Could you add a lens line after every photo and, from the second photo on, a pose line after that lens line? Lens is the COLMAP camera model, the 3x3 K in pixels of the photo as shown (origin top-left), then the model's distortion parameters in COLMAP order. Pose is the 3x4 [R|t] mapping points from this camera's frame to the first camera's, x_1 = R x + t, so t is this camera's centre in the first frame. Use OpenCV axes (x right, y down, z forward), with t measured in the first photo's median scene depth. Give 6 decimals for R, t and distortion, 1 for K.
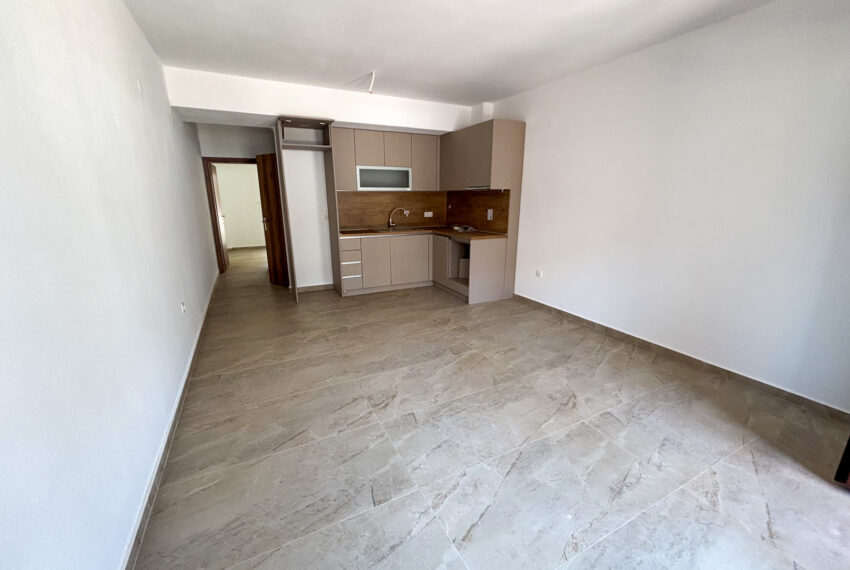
lens RADIAL K [[345.2, 0, 424.8], [0, 345.2, 283.4], [0, 0, 1]] dist [0.000361, -0.000094]
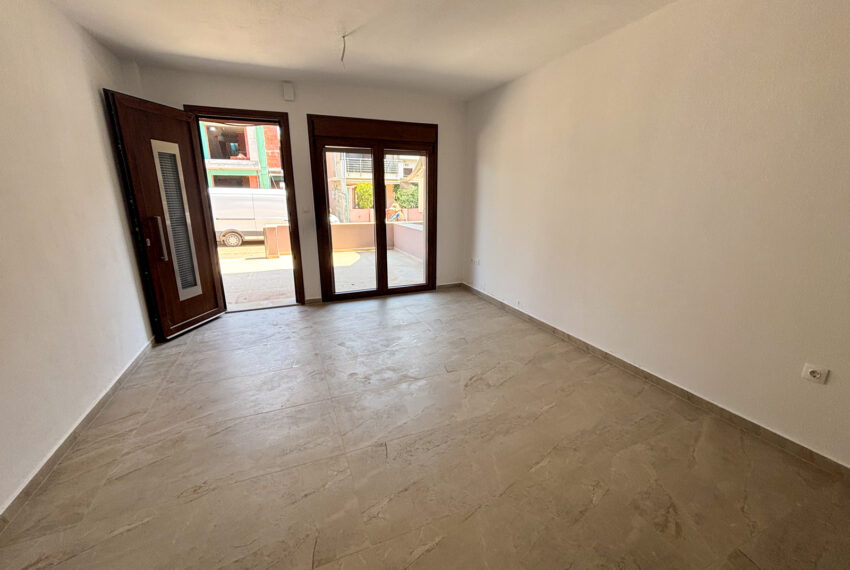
lens RADIAL K [[345.2, 0, 424.8], [0, 345.2, 283.4], [0, 0, 1]] dist [0.000361, -0.000094]
pose [[-0.996974, -0.018667, 0.075466, -0.020329], [0.020129, 0.875653, 0.482521, -0.252290], [-0.075090, 0.482580, -0.872627, 0.979174]]
